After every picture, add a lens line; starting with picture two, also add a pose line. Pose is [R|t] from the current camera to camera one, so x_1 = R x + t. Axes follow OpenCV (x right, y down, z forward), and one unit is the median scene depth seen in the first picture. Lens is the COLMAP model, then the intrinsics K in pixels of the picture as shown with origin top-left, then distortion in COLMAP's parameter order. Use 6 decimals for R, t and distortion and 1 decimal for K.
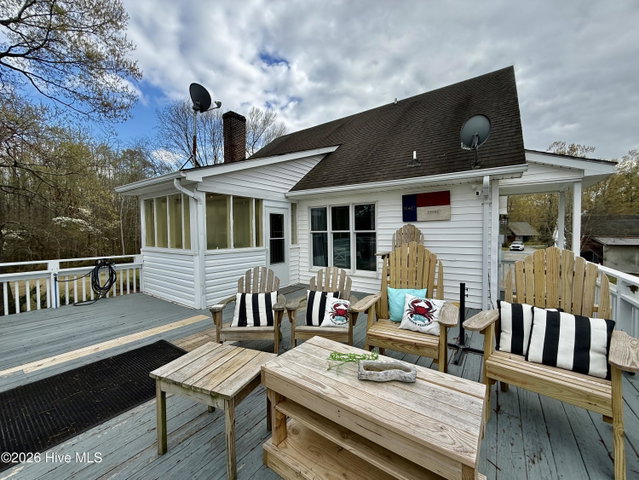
lens RADIAL K [[253.7, 0, 318.5], [0, 253.7, 239.2], [0, 0, 1]] dist [0.000660, 0.000066]
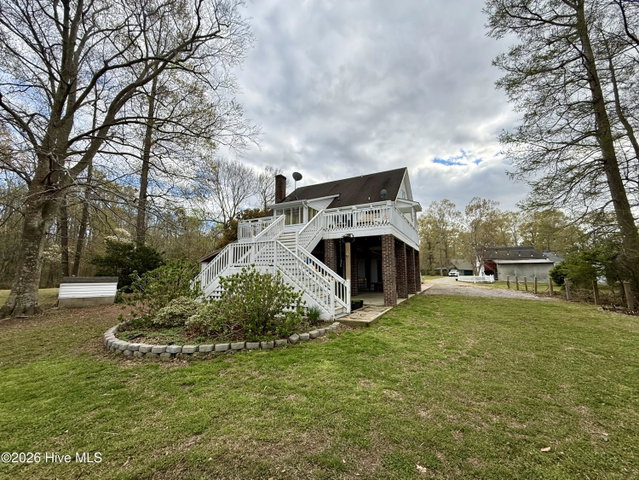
lens RADIAL K [[253.7, 0, 320.3], [0, 253.7, 242.4], [0, 0, 1]] dist [0.000660, 0.000066]
pose [[0.992799, 0.024813, 0.117193, -0.389266], [-0.006351, 0.987839, -0.155350, 0.482120], [-0.119622, 0.153487, 0.980883, -1.336559]]
